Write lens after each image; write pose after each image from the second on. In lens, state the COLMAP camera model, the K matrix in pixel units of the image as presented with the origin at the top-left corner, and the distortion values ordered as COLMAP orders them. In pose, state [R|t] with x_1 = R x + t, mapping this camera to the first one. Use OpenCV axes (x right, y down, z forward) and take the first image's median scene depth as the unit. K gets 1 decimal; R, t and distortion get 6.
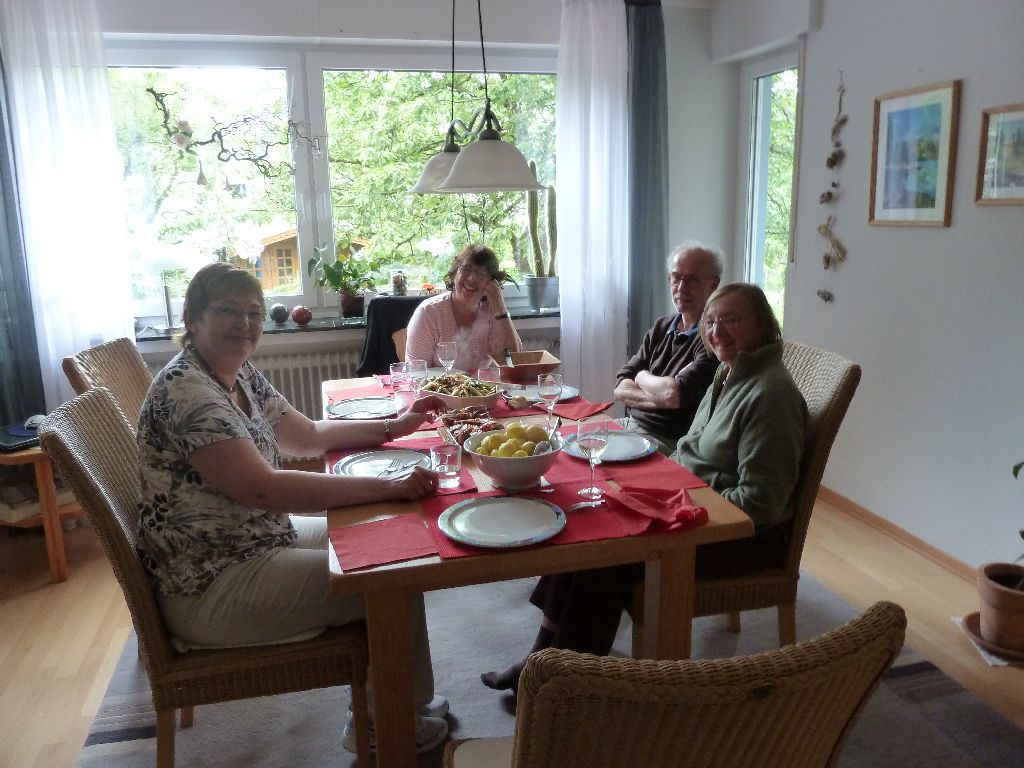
lens RADIAL K [[753.2, 0, 512.0], [0, 753.2, 384.0], [0, 0, 1]] dist [-0.052545, -0.003016]
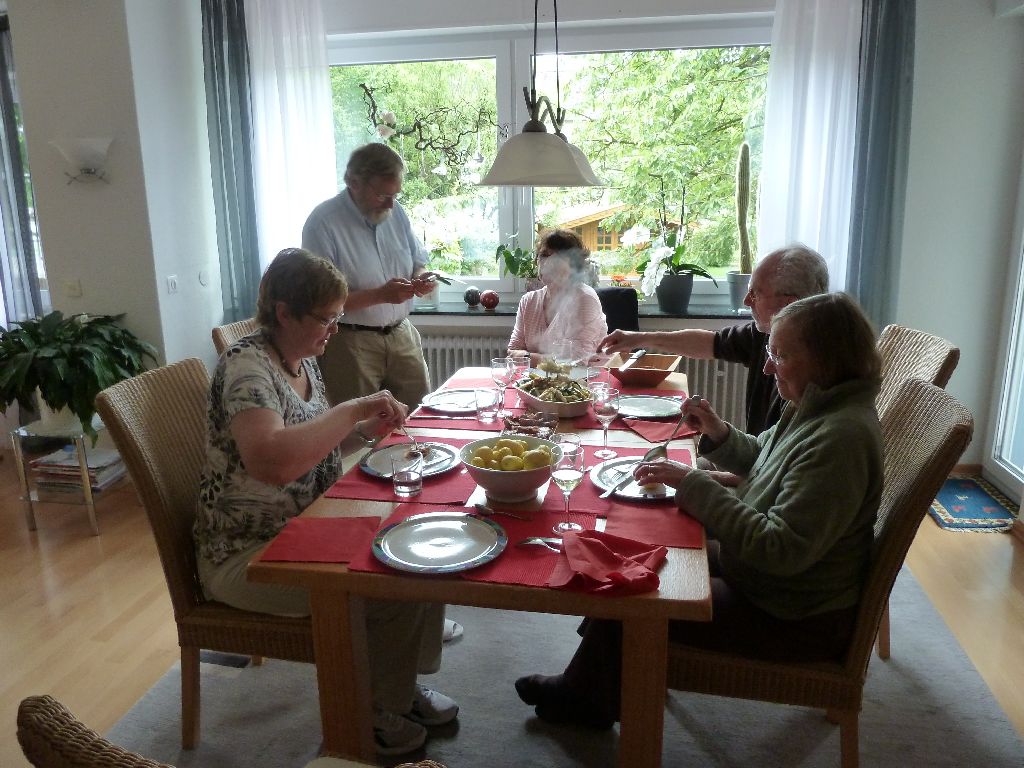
lens RADIAL K [[753.2, 0, 512.0], [0, 753.2, 384.0], [0, 0, 1]] dist [-0.052545, -0.003016]
pose [[0.903739, 0.108450, -0.414118, 0.220690], [-0.096821, 0.994093, 0.049042, -0.035613], [0.416991, -0.004226, 0.908901, 0.089442]]
